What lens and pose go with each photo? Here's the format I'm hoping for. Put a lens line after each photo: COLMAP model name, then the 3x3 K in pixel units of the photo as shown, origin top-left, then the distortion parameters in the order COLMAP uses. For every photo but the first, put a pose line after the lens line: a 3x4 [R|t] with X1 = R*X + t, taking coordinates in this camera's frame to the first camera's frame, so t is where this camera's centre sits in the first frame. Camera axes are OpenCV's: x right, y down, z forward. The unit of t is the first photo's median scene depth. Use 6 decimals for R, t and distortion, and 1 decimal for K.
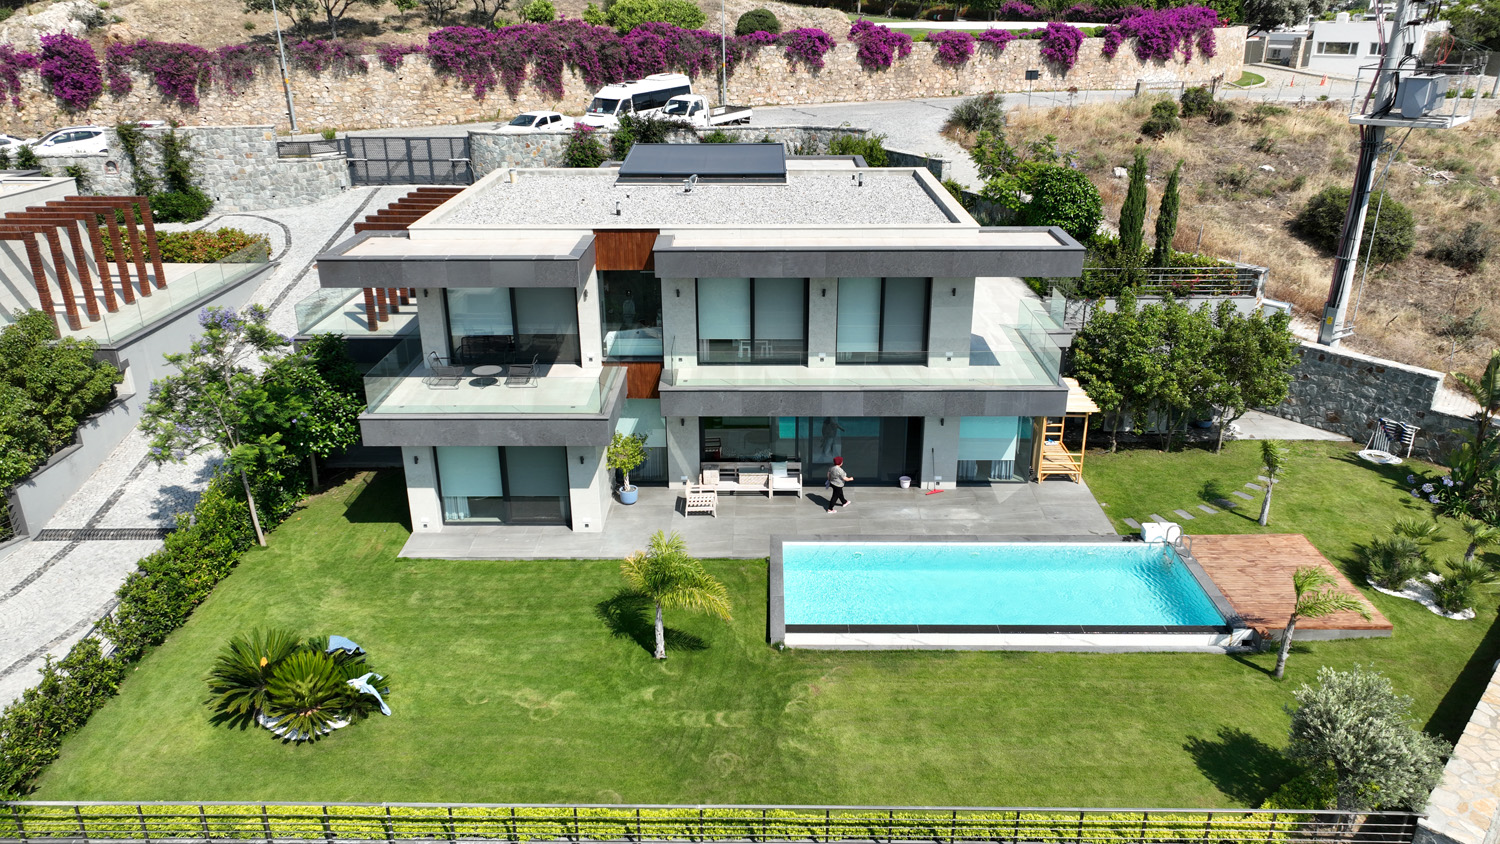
lens RADIAL K [[1054.1, 0, 753.6], [0, 1054.1, 410.2], [0, 0, 1]] dist [-0.000028, 0.019310]
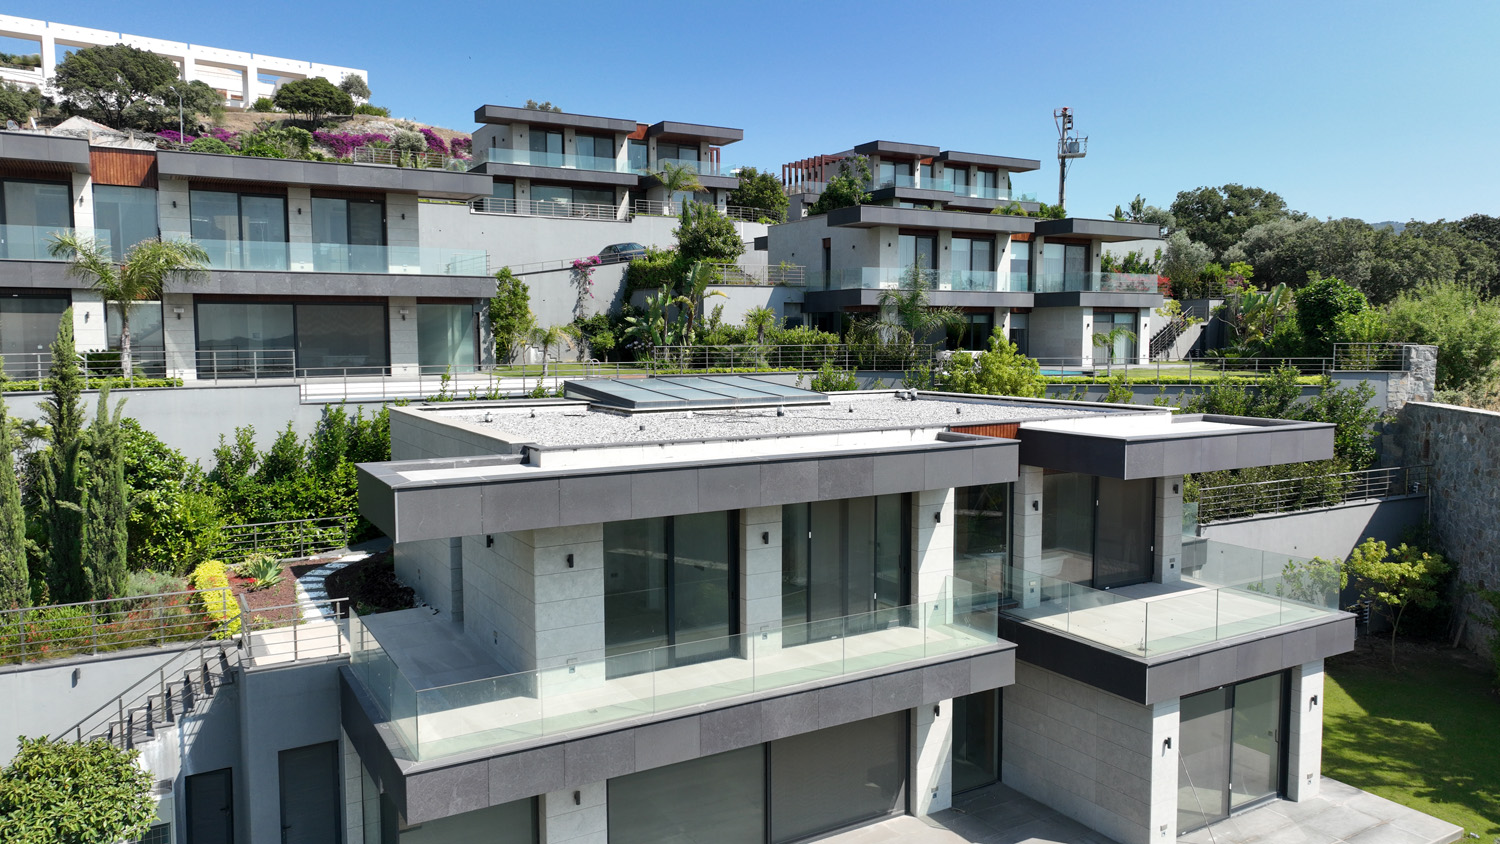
lens RADIAL K [[1054.1, 0, 753.1], [0, 1054.1, 417.8], [0, 0, 1]] dist [-0.000028, 0.019310]
pose [[0.854356, -0.039366, 0.518196, -1.100229], [0.189424, 0.952119, -0.239974, 0.617373], [-0.483937, 0.303182, 0.820905, -0.550356]]
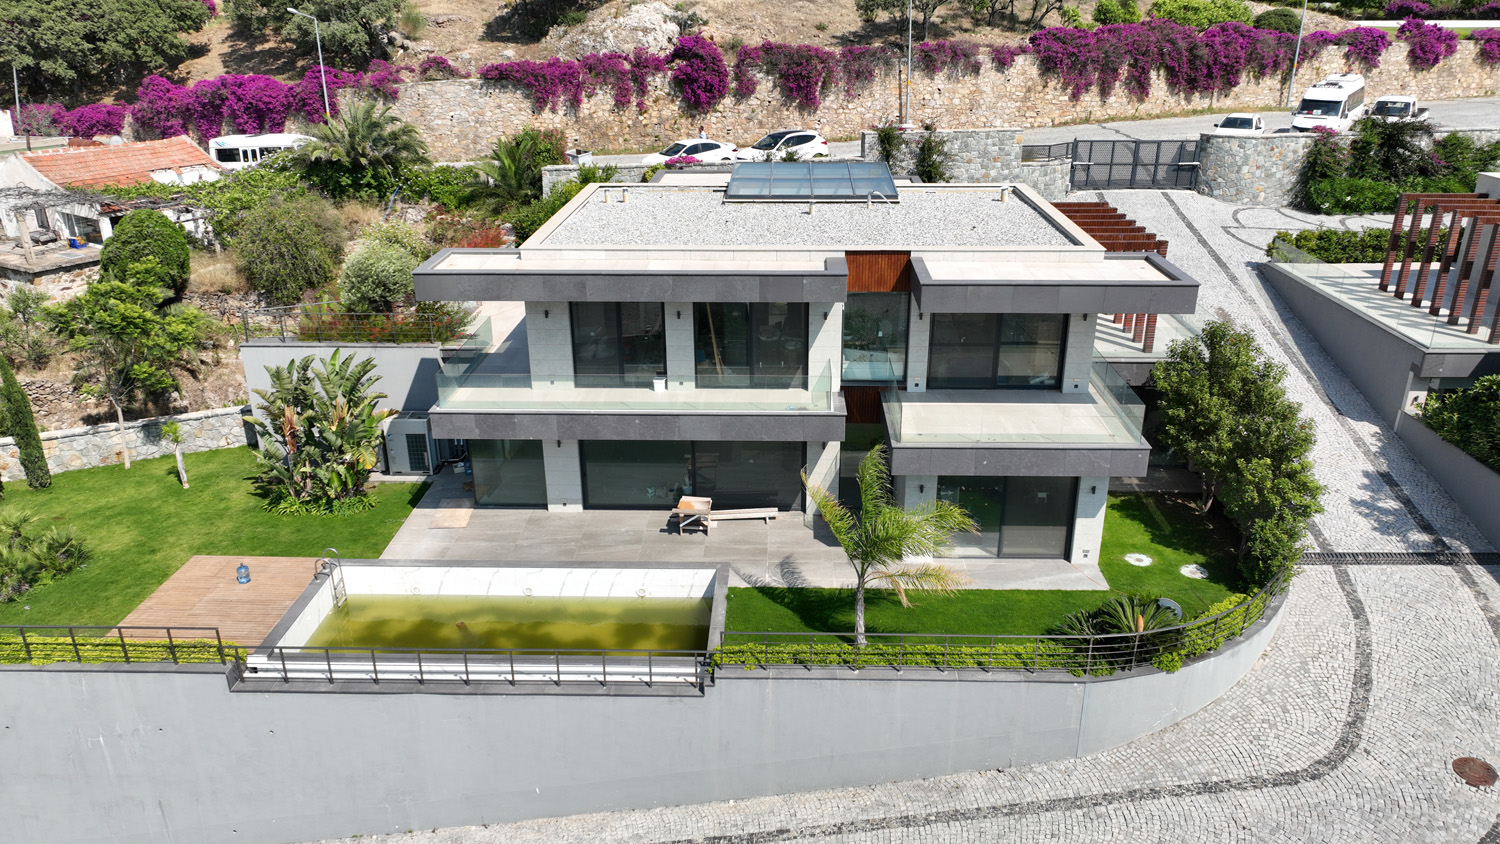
lens RADIAL K [[1054.1, 0, 753.9], [0, 1054.1, 415.8], [0, 0, 1]] dist [-0.000028, 0.019310]
pose [[0.999921, 0.004441, -0.011770, -0.574117], [-0.004397, 0.999983, 0.003823, -0.006245], [0.011786, -0.003771, 0.999923, 0.019969]]
